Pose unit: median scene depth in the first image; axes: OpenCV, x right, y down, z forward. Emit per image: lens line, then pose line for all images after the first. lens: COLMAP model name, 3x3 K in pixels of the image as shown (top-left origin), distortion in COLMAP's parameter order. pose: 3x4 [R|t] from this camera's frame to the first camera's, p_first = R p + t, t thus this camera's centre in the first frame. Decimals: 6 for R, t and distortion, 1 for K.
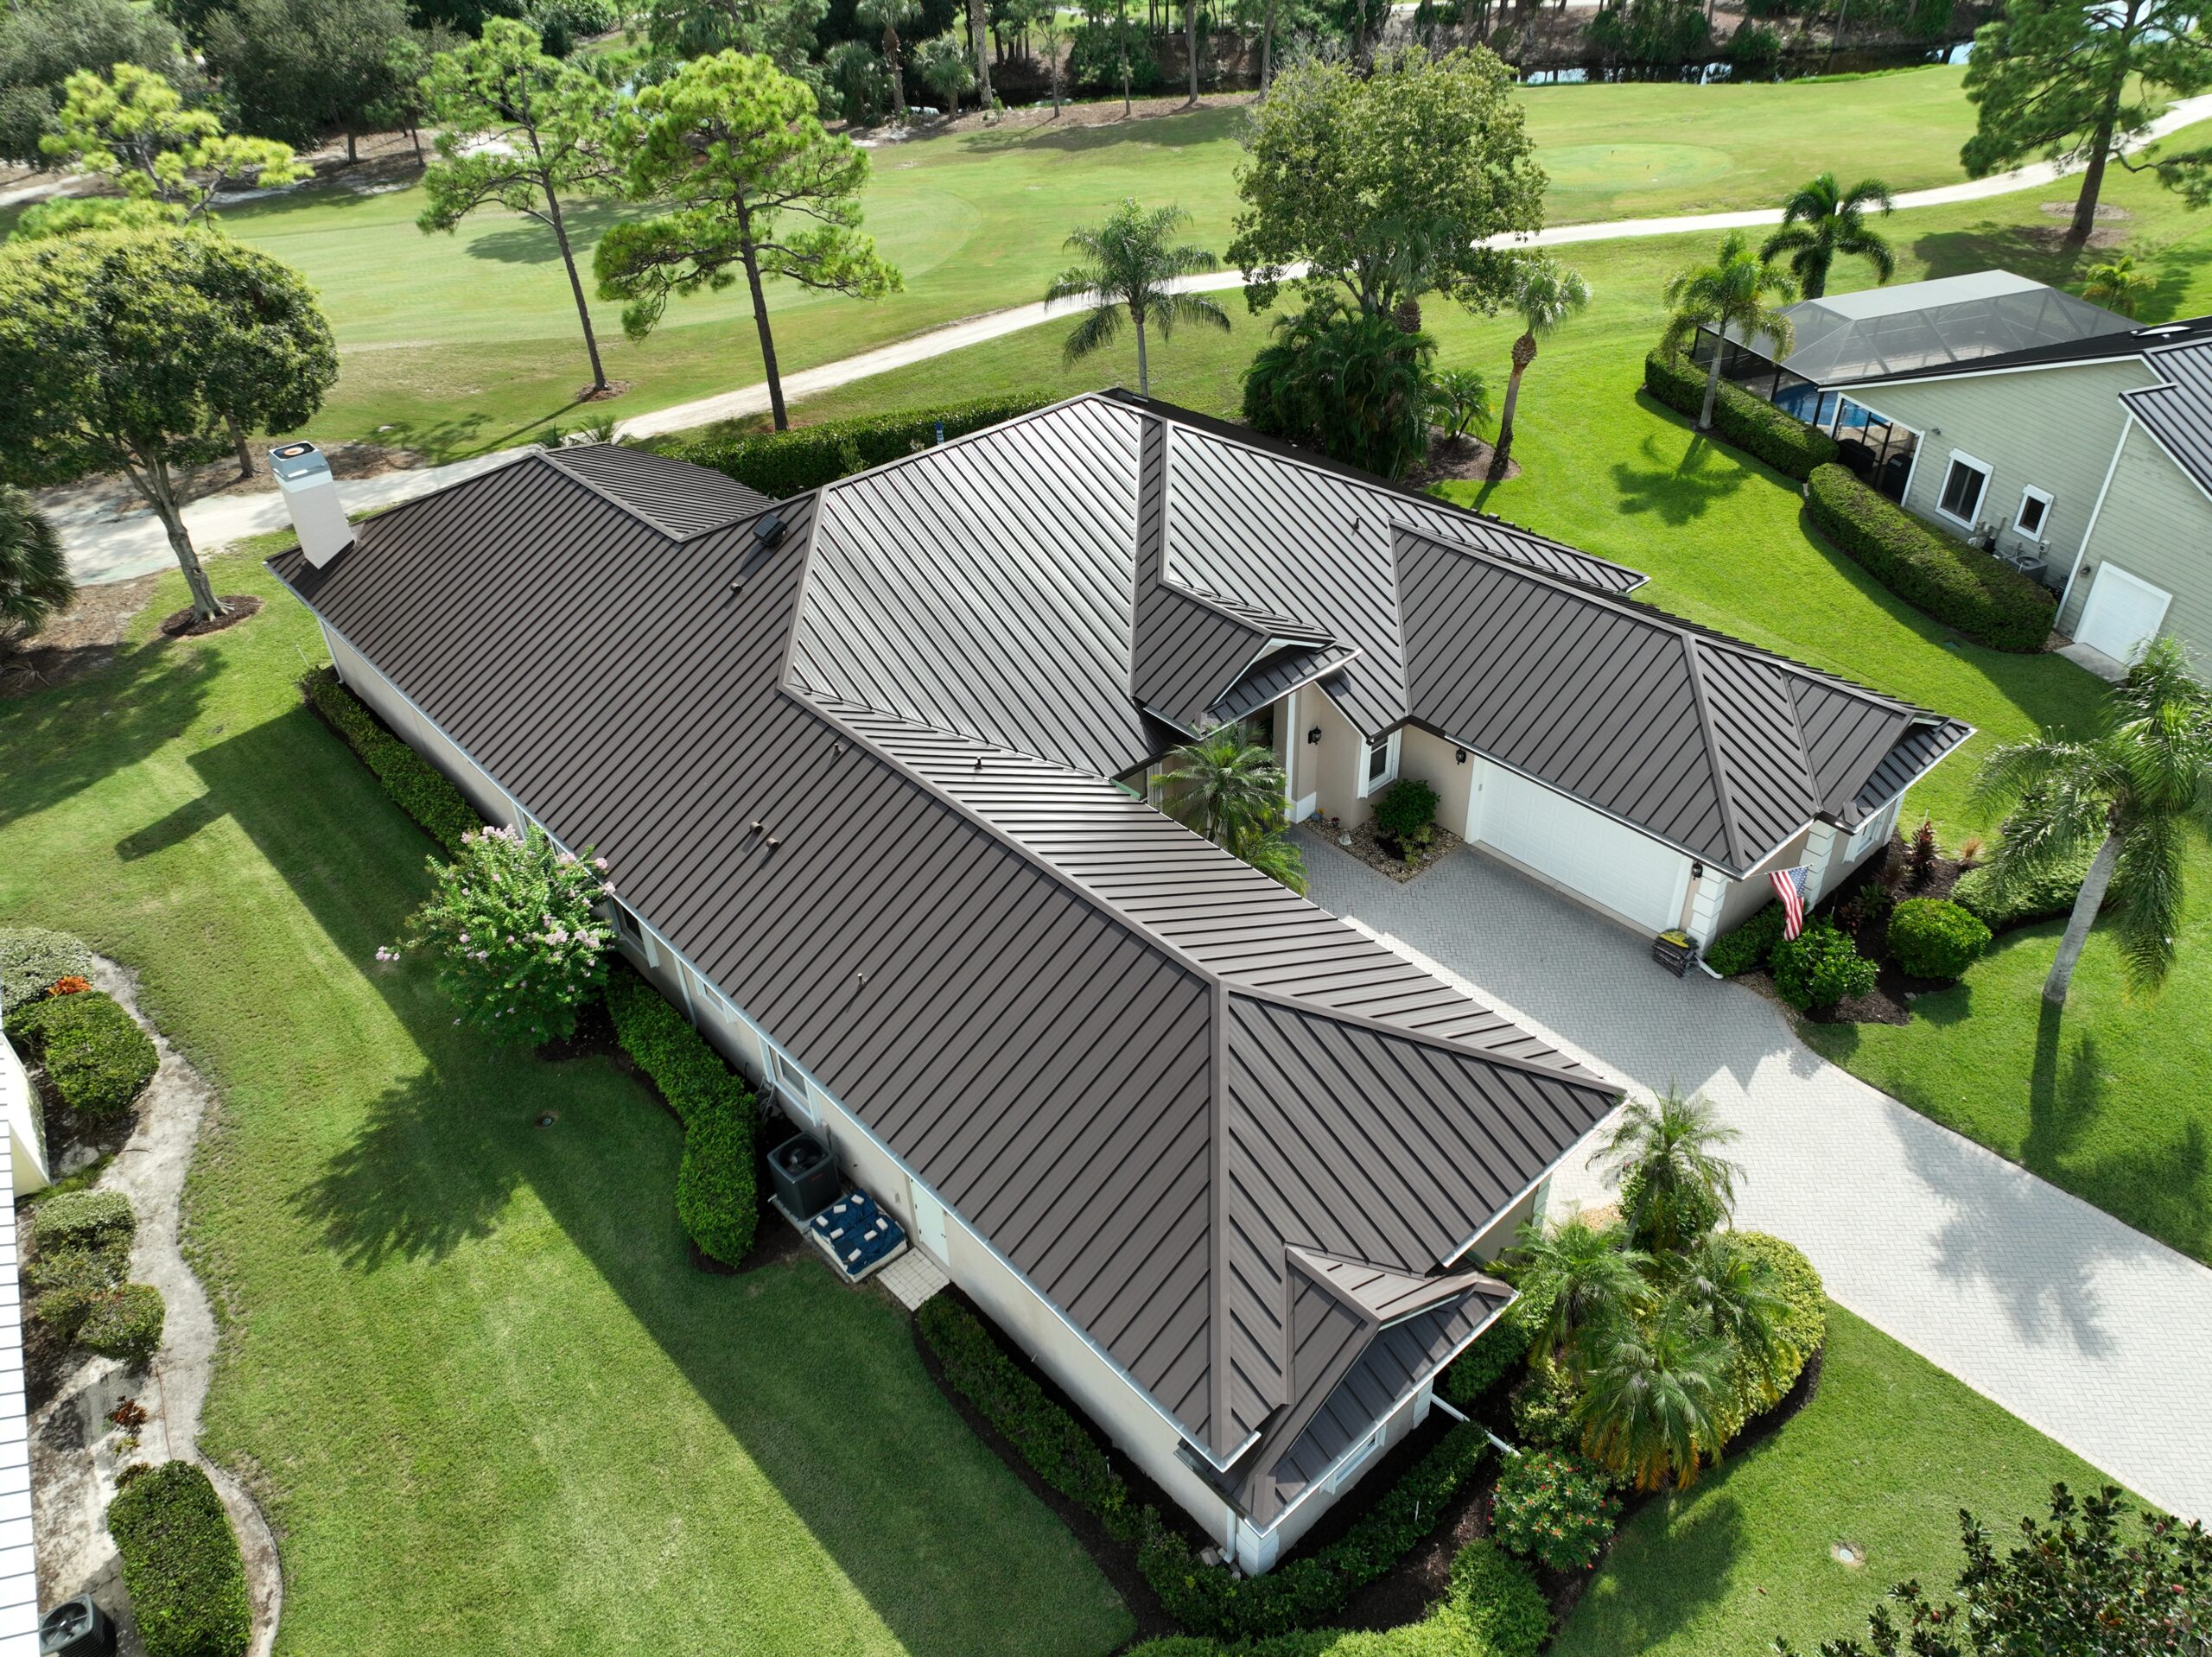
lens RADIAL K [[1562.3, 0, 1106.0], [0, 1562.3, 828.5], [0, 0, 1]] dist [0.002815, 0.009042]
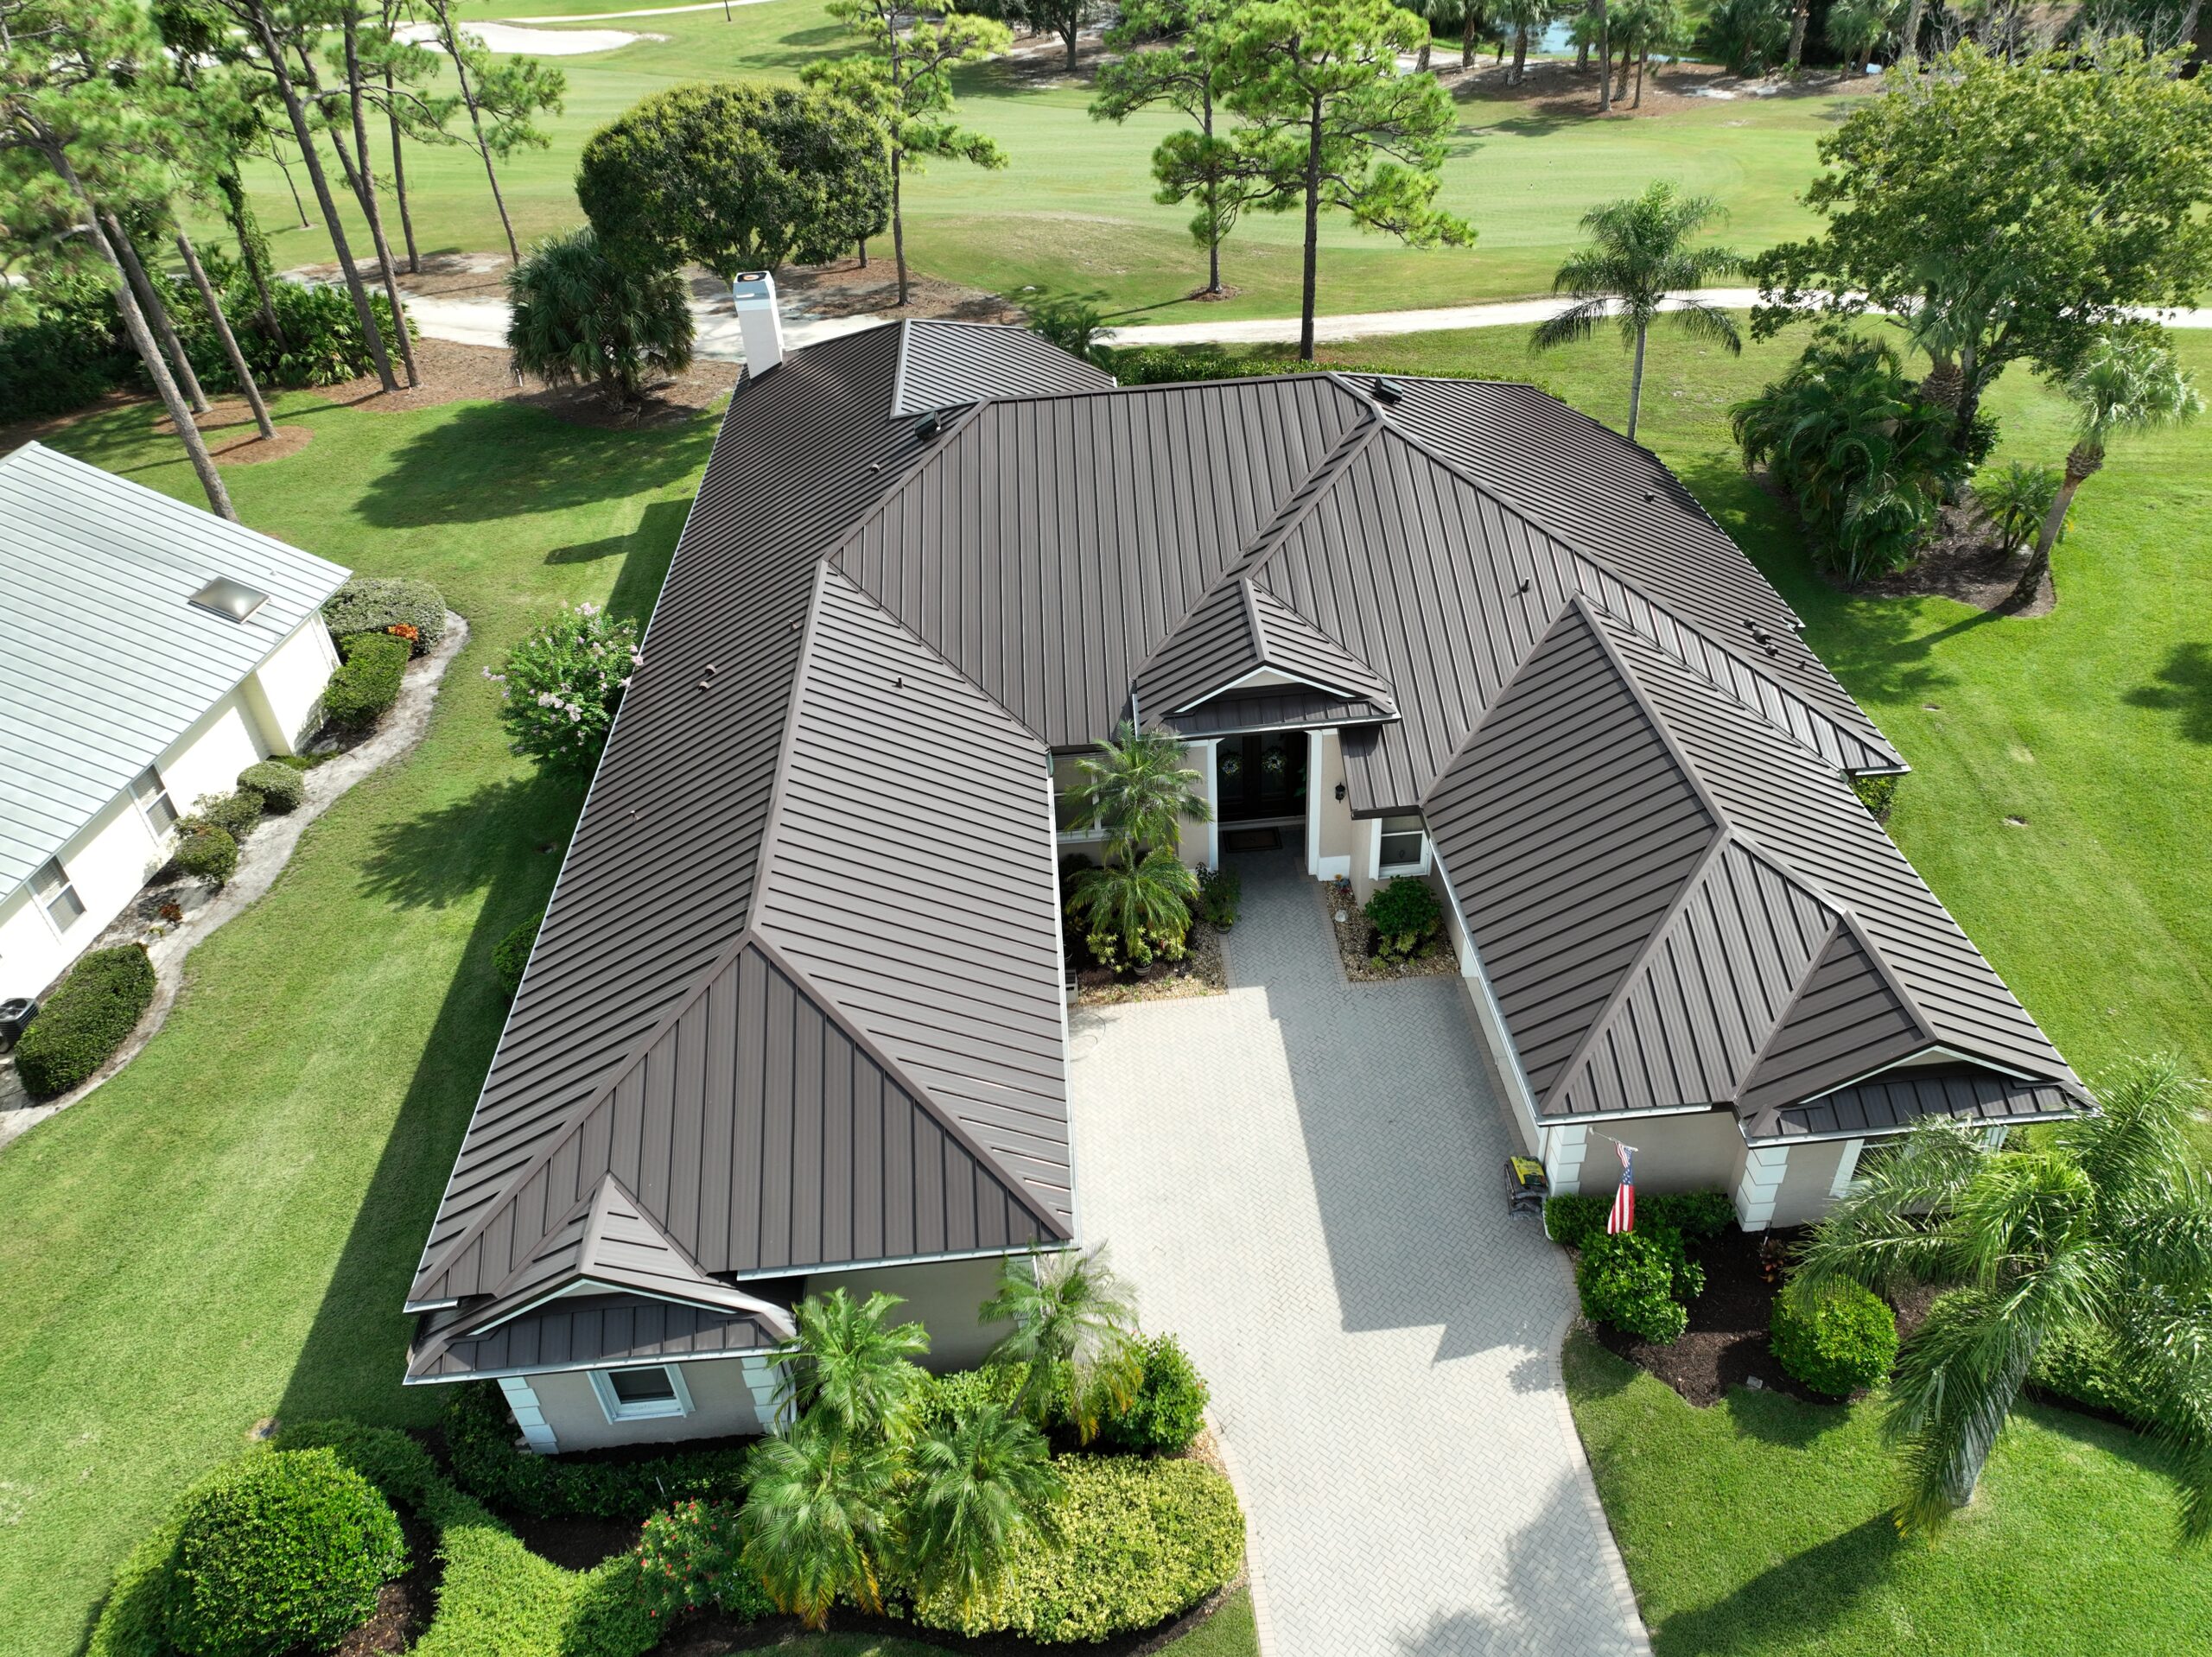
lens RADIAL K [[1544.9, 0, 1106.0], [0, 1544.9, 828.5], [0, 0, 1]] dist [-0.005353, 0.026180]
pose [[0.784489, 0.363471, -0.502460, 0.448876], [-0.339921, 0.929700, 0.141814, -0.112371], [0.518683, 0.059545, 0.852891, 0.164274]]
